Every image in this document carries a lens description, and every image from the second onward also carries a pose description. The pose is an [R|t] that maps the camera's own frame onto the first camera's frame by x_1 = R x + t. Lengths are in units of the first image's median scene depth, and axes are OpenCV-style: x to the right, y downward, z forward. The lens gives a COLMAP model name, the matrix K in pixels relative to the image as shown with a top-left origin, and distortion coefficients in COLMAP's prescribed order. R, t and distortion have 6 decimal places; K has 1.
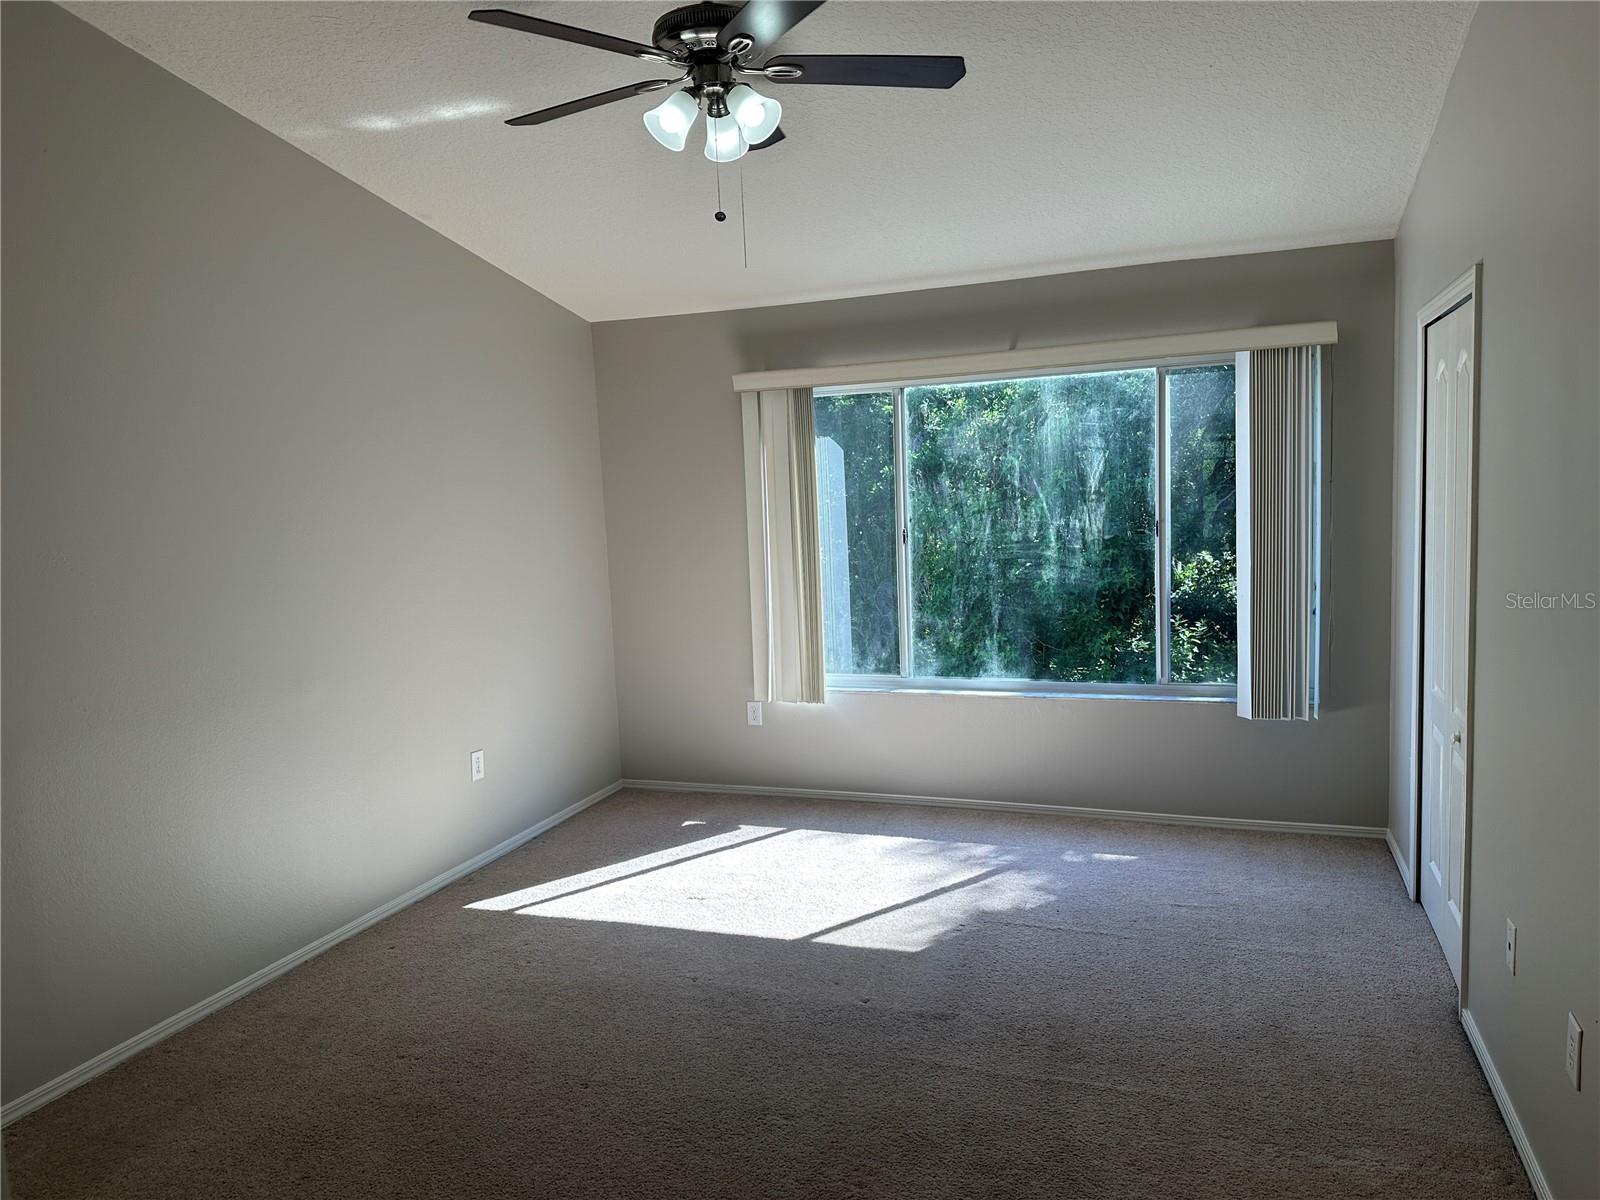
lens RADIAL K [[1116.3, 0, 783.4], [0, 1116.3, 610.0], [0, 0, 1]] dist [0.037262, -0.038900]
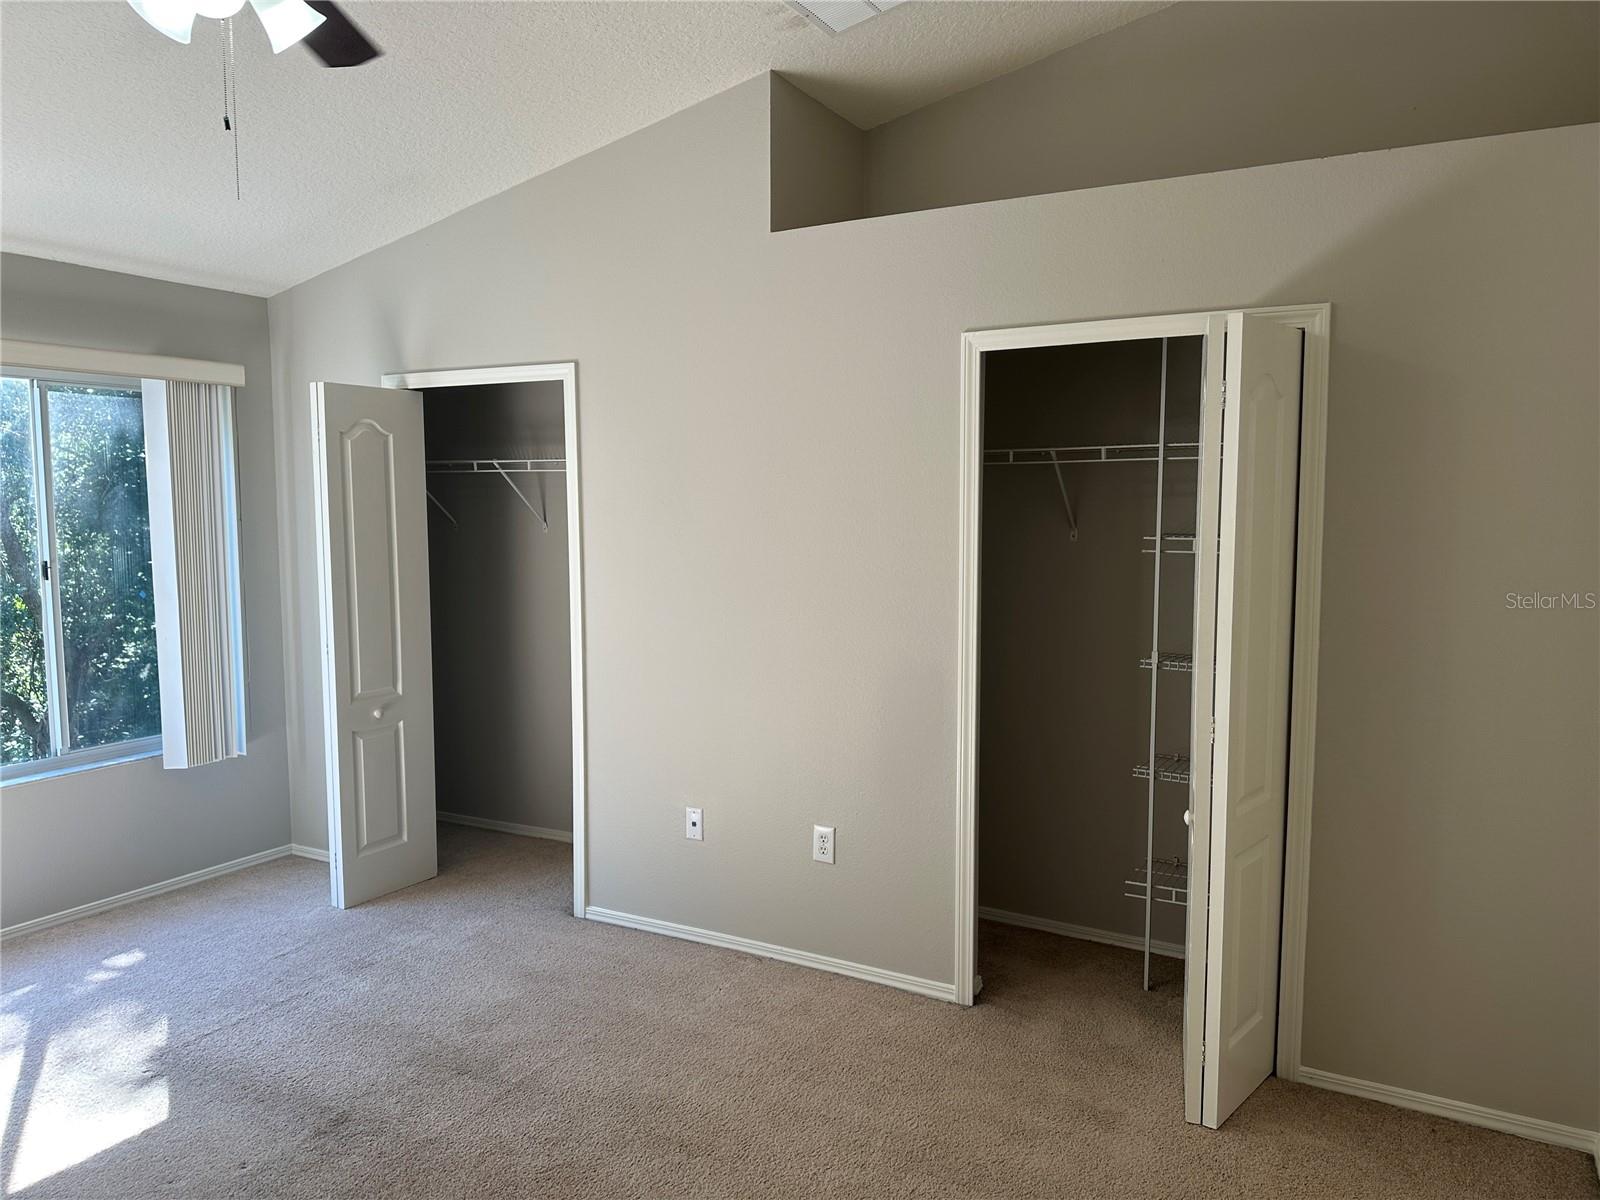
lens RADIAL K [[1116.3, 0, 797.2], [0, 1116.3, 593.9], [0, 0, 1]] dist [0.037262, -0.038900]
pose [[0.157959, -0.037170, 0.986746, -0.395868], [0.113273, 0.993377, 0.019287, -0.006928], [-0.980927, 0.108725, 0.161123, 0.299819]]
